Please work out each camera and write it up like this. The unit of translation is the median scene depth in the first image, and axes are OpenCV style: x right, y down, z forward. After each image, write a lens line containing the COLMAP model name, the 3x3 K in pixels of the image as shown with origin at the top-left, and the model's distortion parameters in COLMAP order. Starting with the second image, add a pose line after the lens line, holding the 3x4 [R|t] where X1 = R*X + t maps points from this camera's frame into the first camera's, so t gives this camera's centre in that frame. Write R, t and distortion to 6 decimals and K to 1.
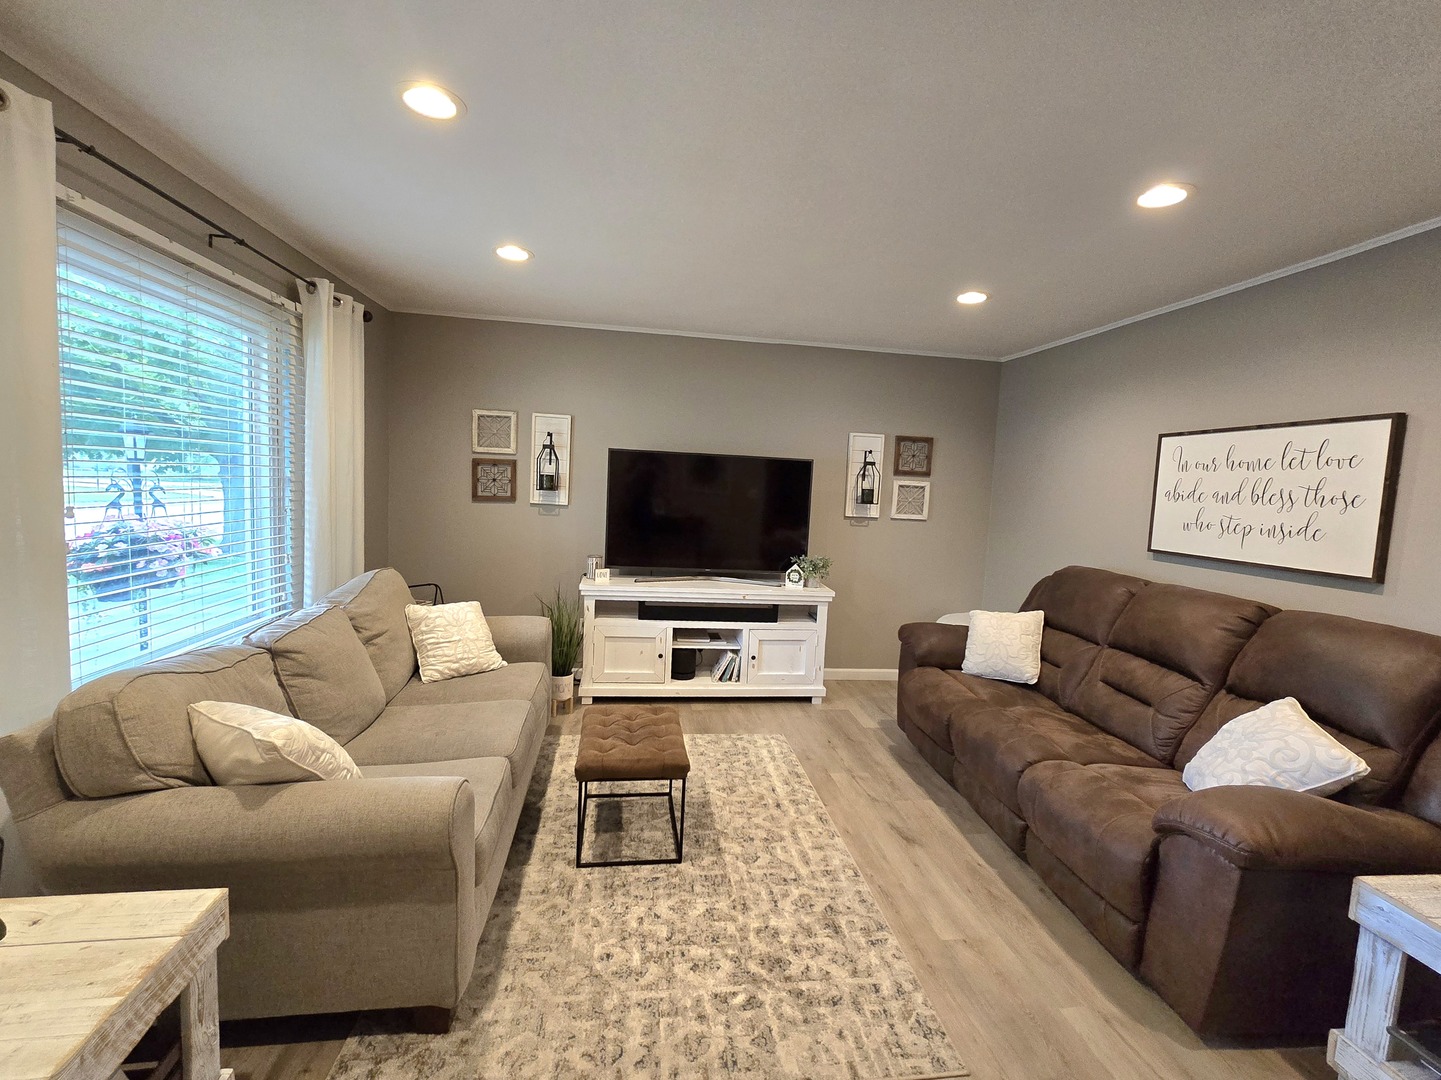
lens RADIAL K [[650.8, 0, 720.5], [0, 650.8, 540.0], [0, 0, 1]] dist [-0.001585, -0.000243]
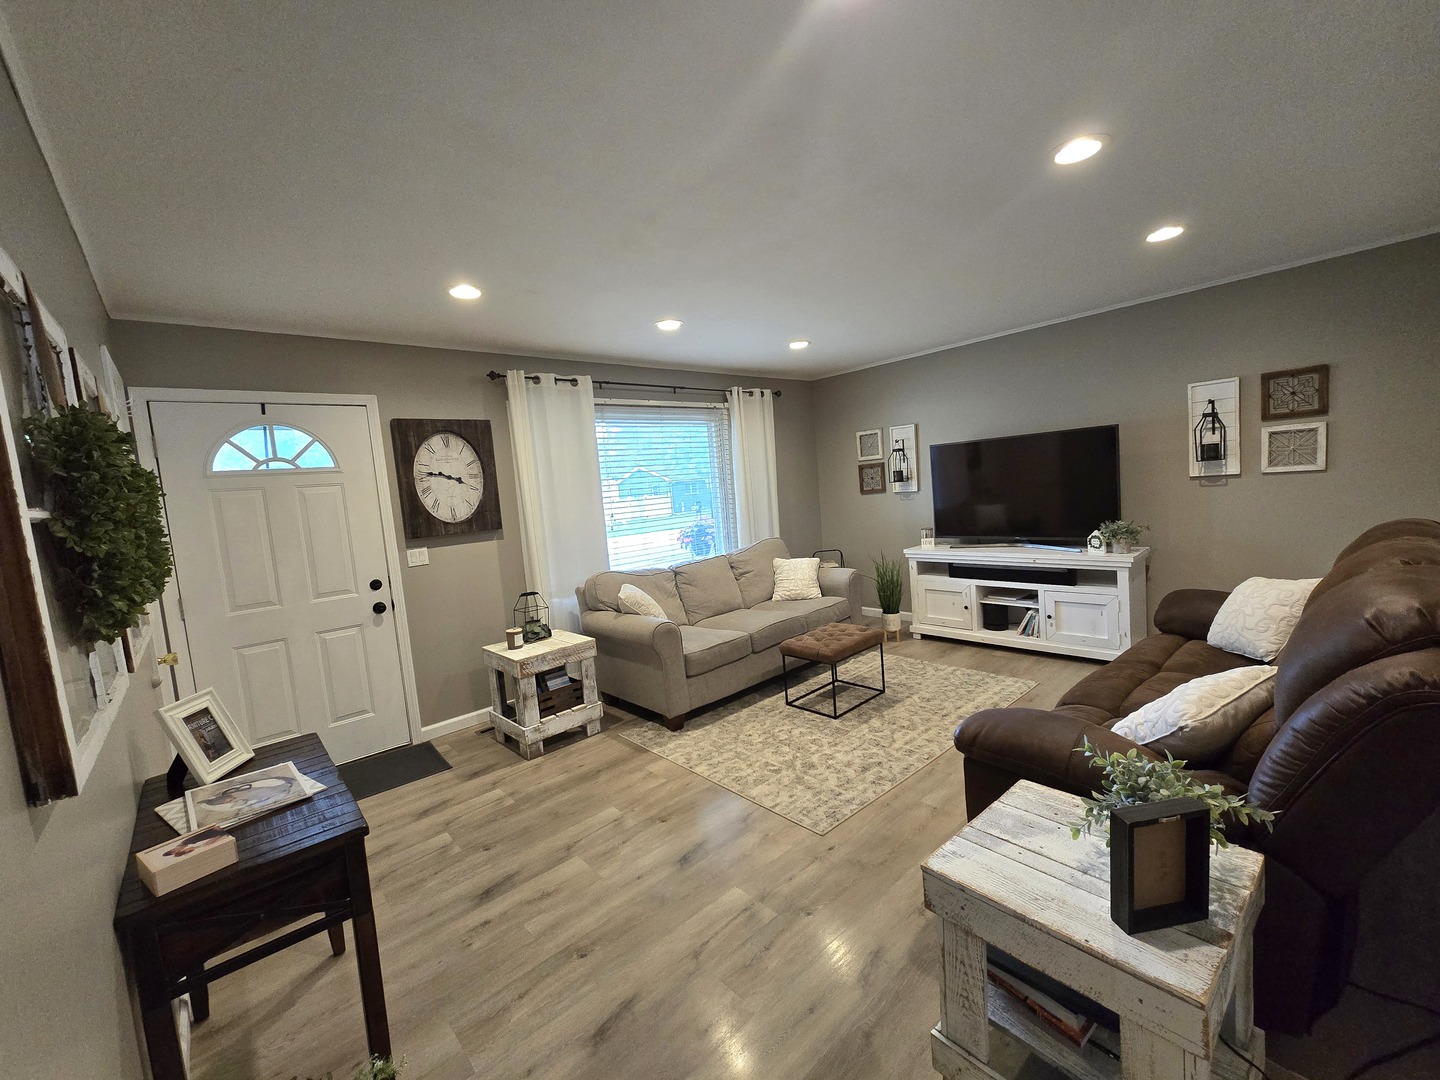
lens RADIAL K [[587.0, 0, 726.8], [0, 587.0, 537.9], [0, 0, 1]] dist [-0.000907, 0.000240]
pose [[0.557397, -0.018871, -0.830032, 0.565207], [0.035214, 0.999379, 0.000927, 0.028157], [0.829499, -0.029745, 0.557715, 0.003518]]
